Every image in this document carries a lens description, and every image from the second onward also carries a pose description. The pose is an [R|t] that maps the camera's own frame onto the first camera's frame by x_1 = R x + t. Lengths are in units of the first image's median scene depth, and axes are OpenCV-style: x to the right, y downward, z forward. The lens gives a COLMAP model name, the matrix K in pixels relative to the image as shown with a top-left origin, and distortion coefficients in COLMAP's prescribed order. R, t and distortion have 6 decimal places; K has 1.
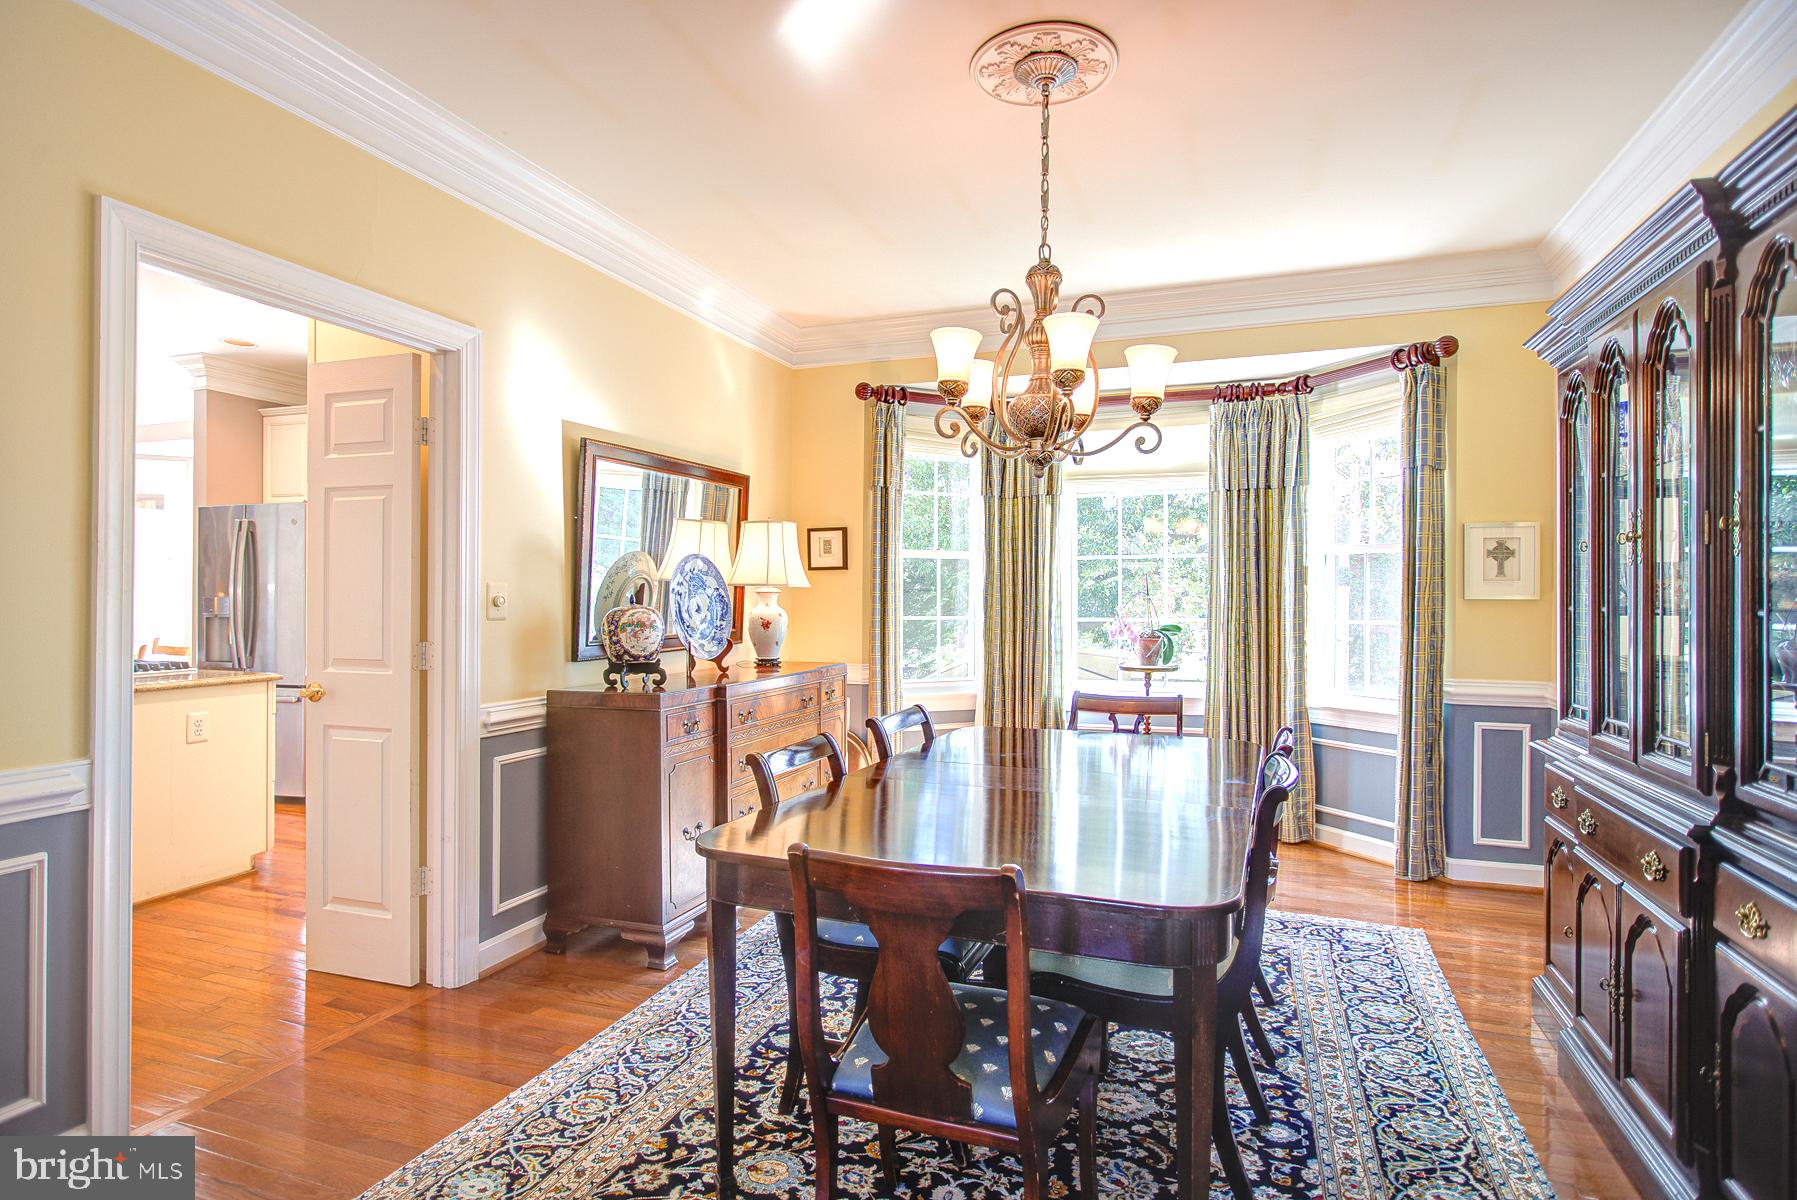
lens RADIAL K [[935.4, 0, 908.6], [0, 935.4, 595.0], [0, 0, 1]] dist [-0.003146, 0.000868]
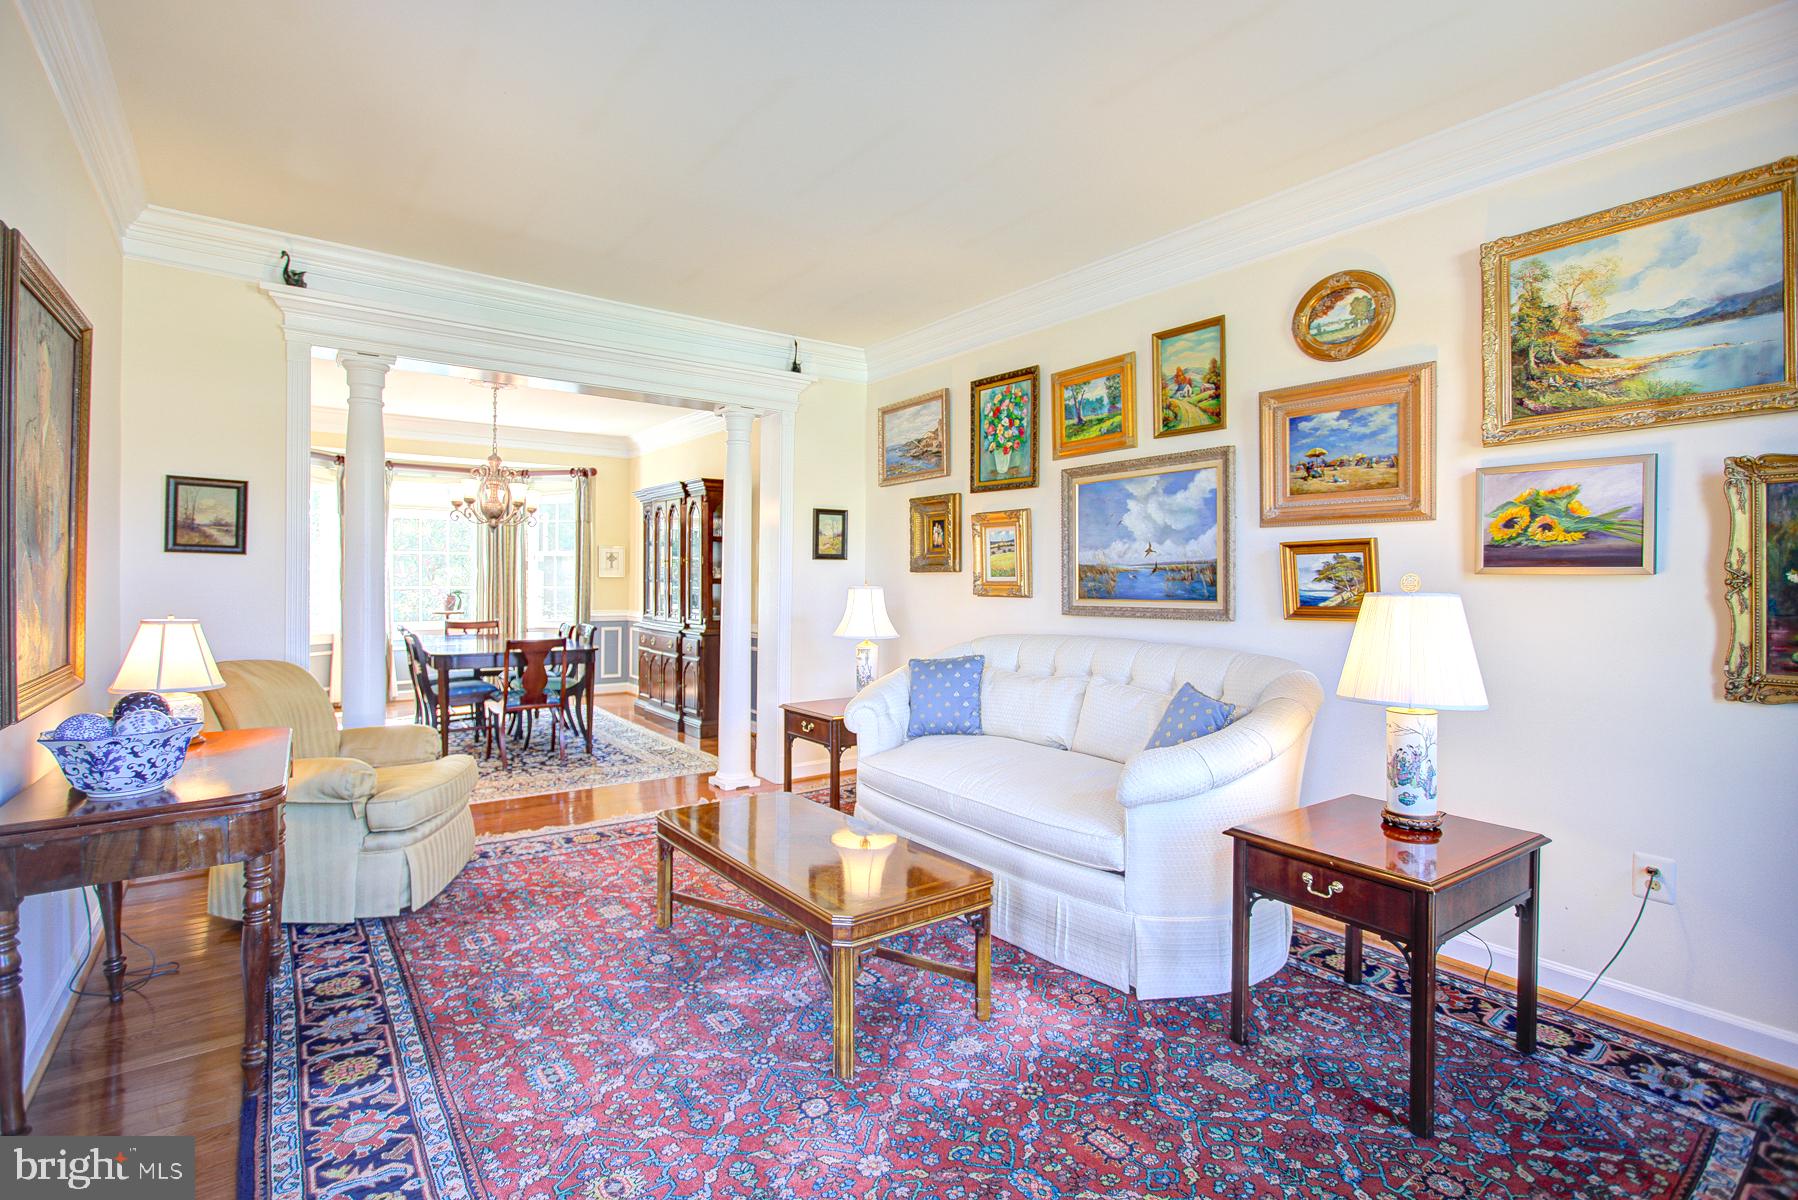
lens RADIAL K [[851.2, 0, 898.9], [0, 851.2, 590.6], [0, 0, 1]] dist [-0.004867, 0.000048]
pose [[0.561838, -0.008758, 0.827201, -0.775220], [-0.007902, 0.999842, 0.015953, -0.001714], [-0.827210, -0.015499, 0.561680, -0.862591]]
